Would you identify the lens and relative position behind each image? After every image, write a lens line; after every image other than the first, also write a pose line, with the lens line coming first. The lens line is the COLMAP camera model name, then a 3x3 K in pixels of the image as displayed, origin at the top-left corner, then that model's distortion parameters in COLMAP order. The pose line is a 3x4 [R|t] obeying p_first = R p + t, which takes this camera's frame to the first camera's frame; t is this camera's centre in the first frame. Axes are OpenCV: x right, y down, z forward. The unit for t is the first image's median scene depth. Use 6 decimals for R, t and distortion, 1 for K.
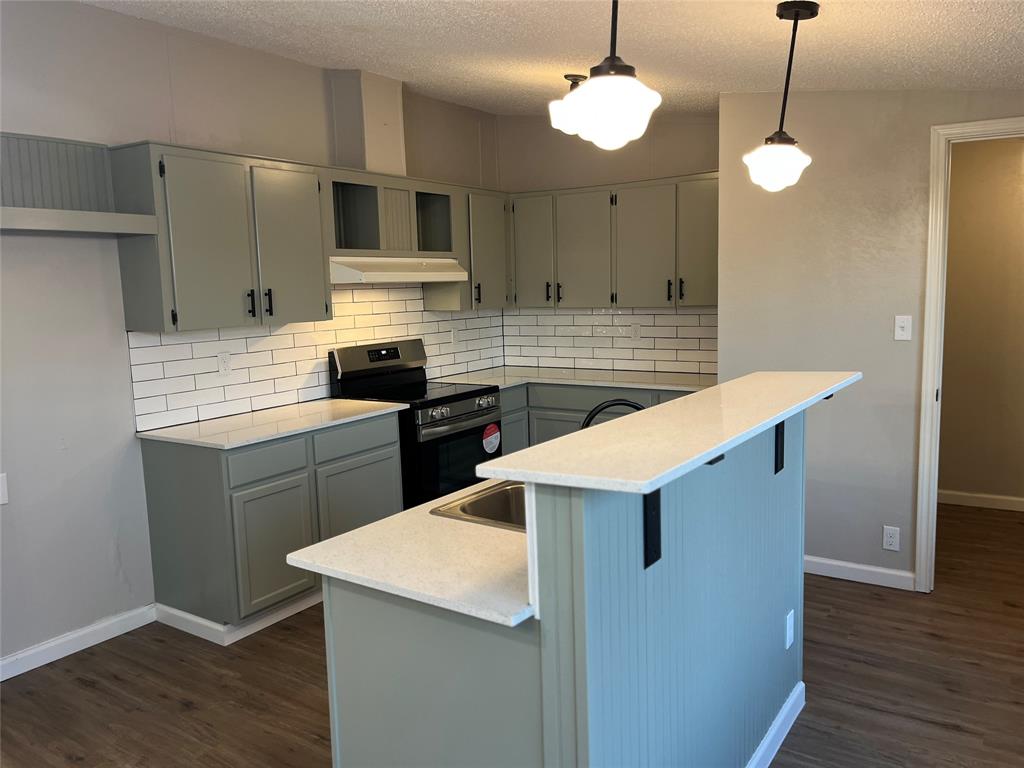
lens RADIAL K [[781.7, 0, 512.0], [0, 781.7, 384.0], [0, 0, 1]] dist [0.082866, -0.090227]
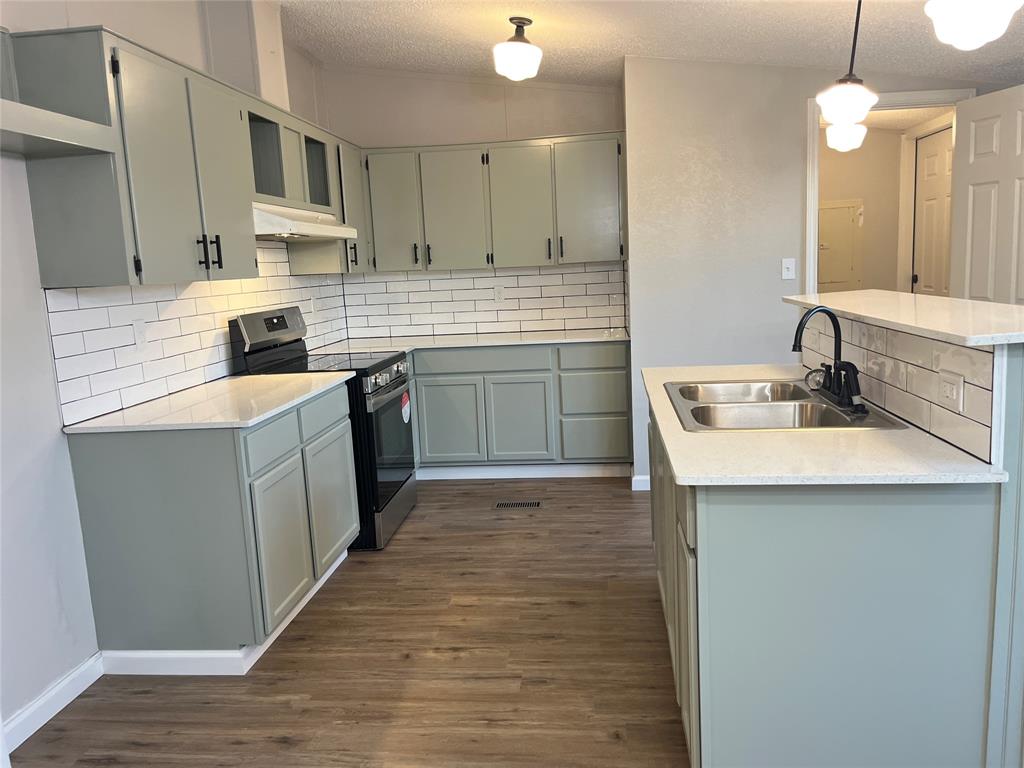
lens RADIAL K [[781.7, 0, 512.0], [0, 781.7, 384.0], [0, 0, 1]] dist [0.082866, -0.090227]
pose [[0.880266, -0.085498, 0.466714, -0.391024], [0.084092, 0.996172, 0.023884, 0.033847], [-0.466969, 0.018222, 0.884086, 0.130908]]
